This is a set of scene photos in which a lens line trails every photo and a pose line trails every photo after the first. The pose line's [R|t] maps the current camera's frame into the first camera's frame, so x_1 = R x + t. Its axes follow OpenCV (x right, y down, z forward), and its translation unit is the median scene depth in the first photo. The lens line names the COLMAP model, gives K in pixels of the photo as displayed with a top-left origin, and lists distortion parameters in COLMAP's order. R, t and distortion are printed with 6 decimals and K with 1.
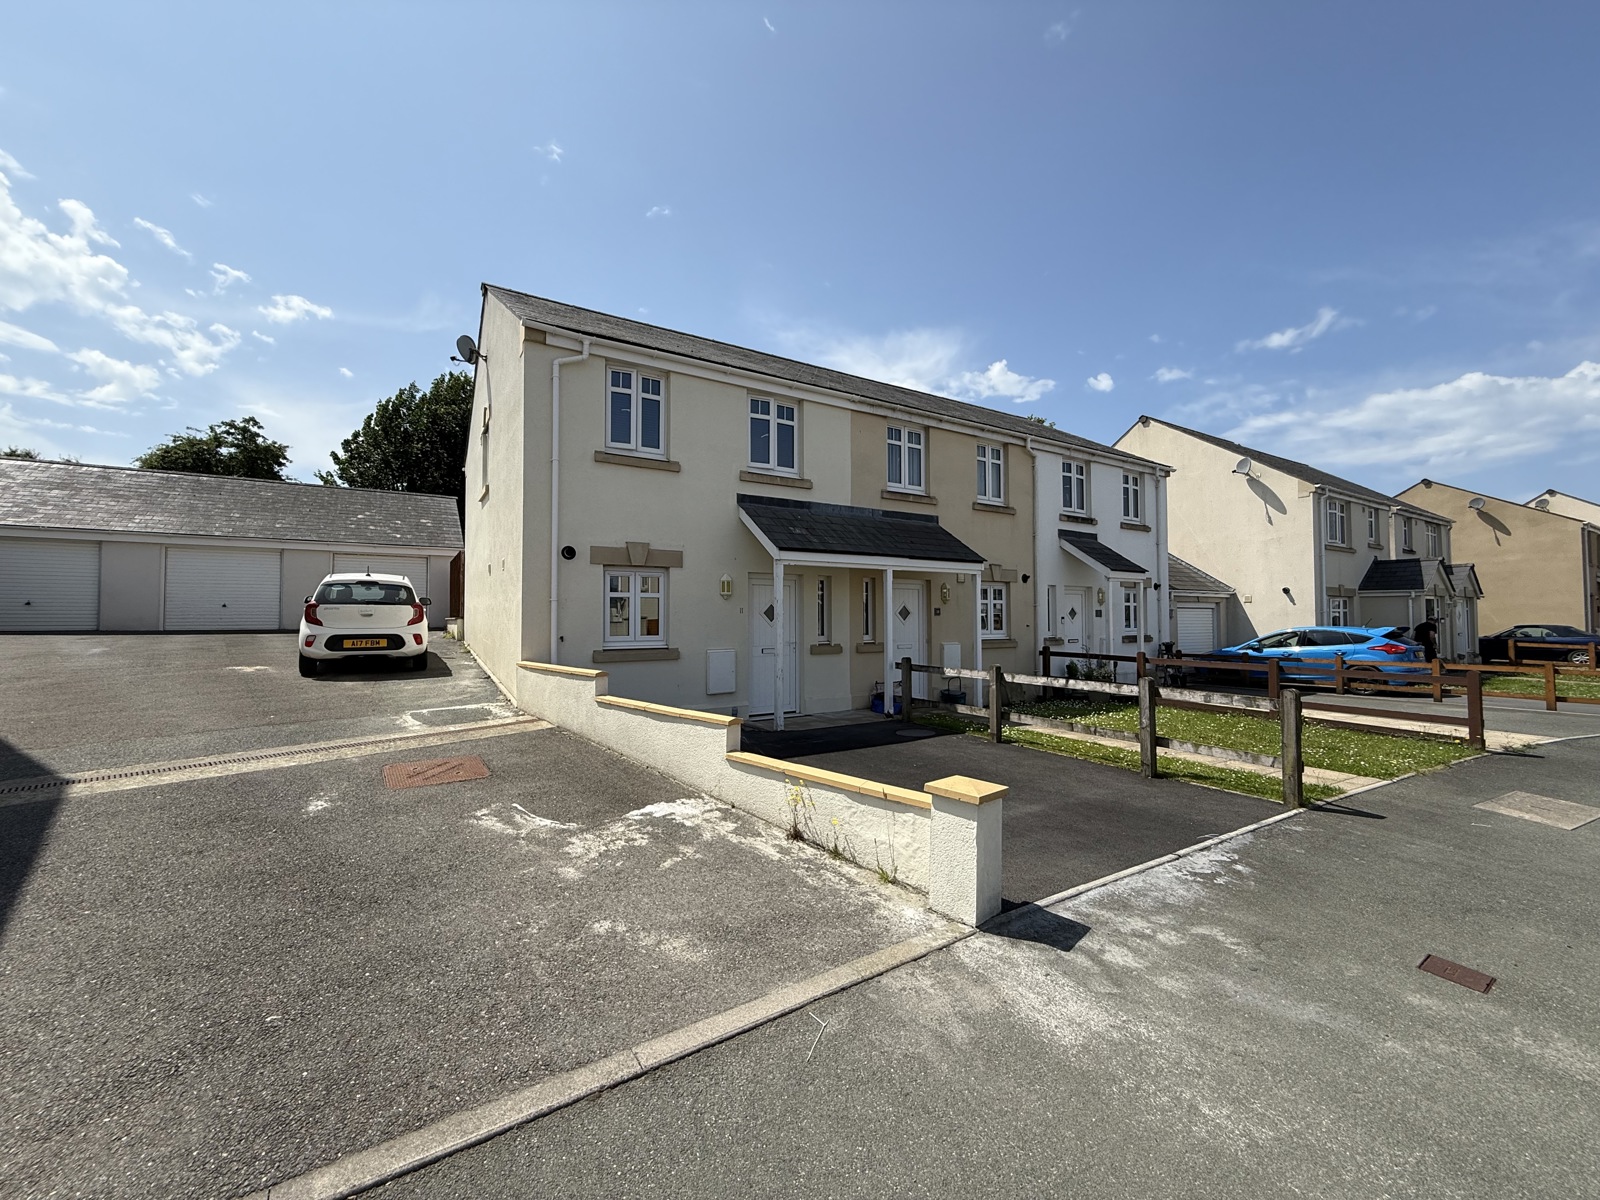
lens RADIAL K [[638.2, 0, 797.7], [0, 638.2, 607.0], [0, 0, 1]] dist [0.000954, -0.000370]
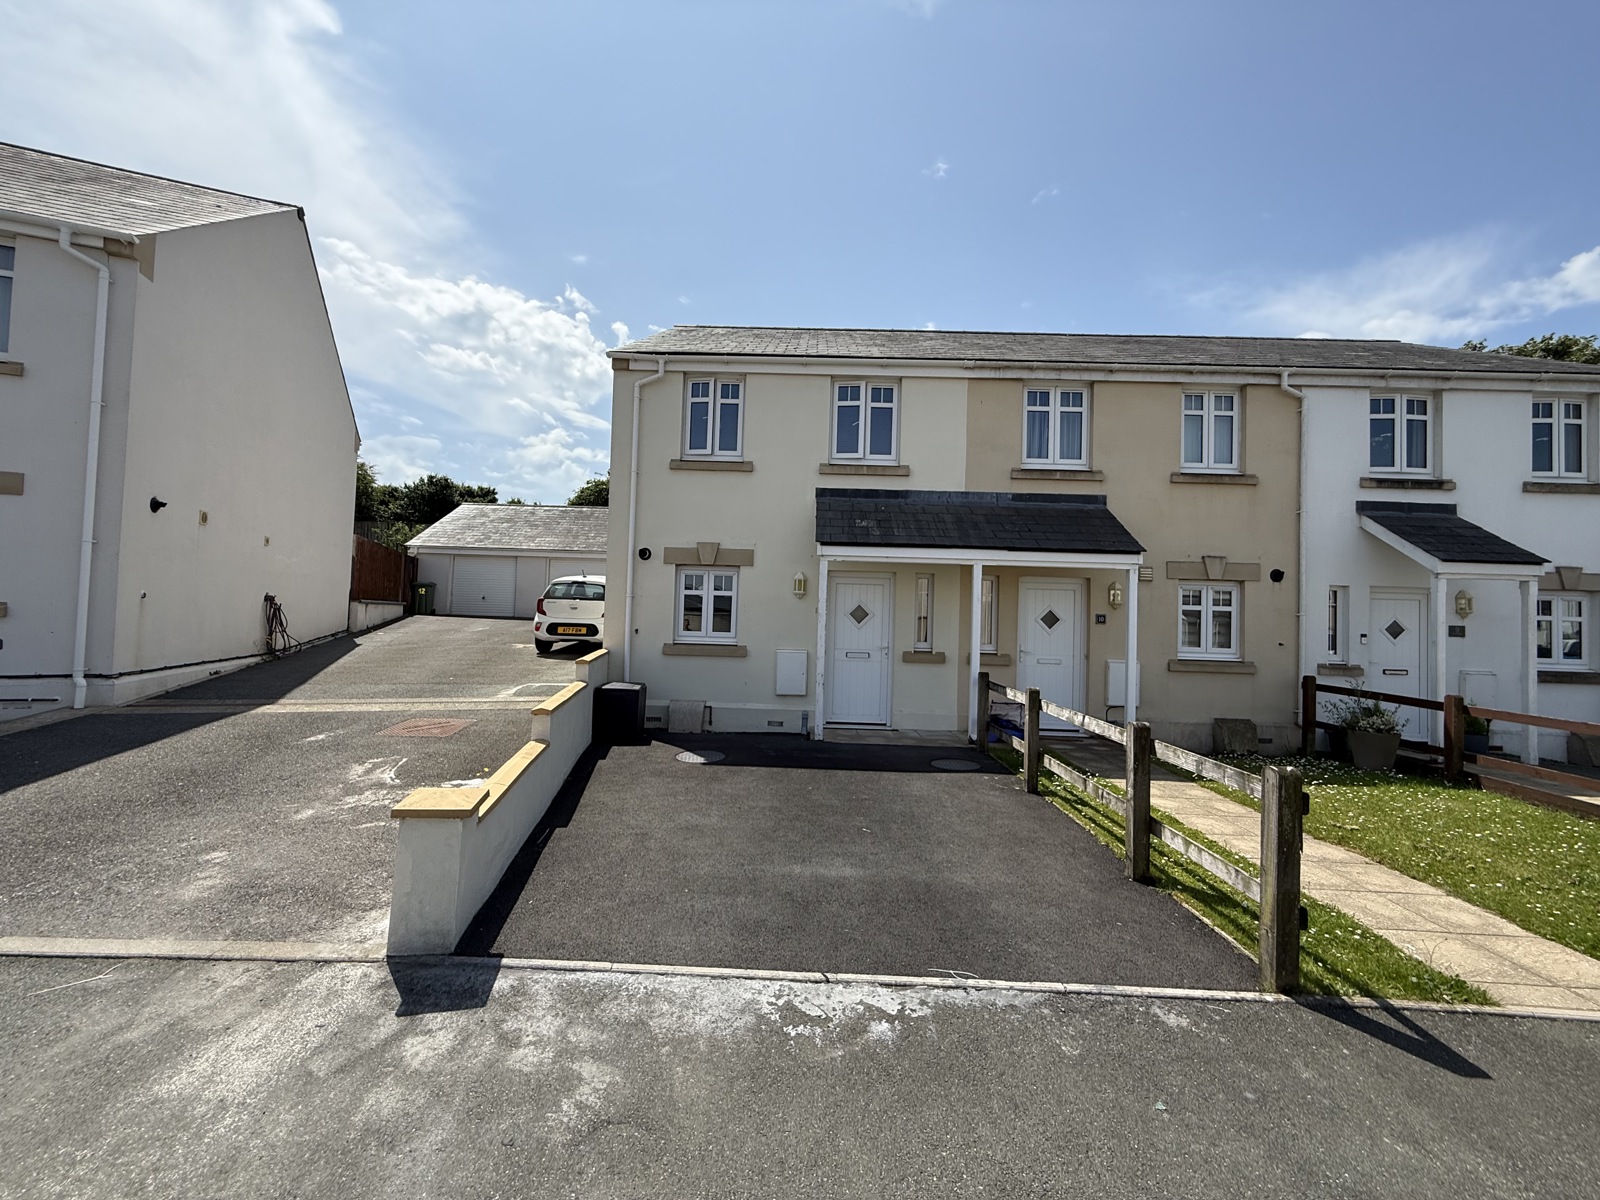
lens RADIAL K [[638.2, 0, 794.0], [0, 638.2, 606.6], [0, 0, 1]] dist [0.000954, -0.000370]
pose [[0.838853, 0.017716, -0.544069, 0.377917], [-0.022224, 0.999752, -0.001712, 0.002183], [0.543904, 0.013528, 0.839038, 0.172452]]
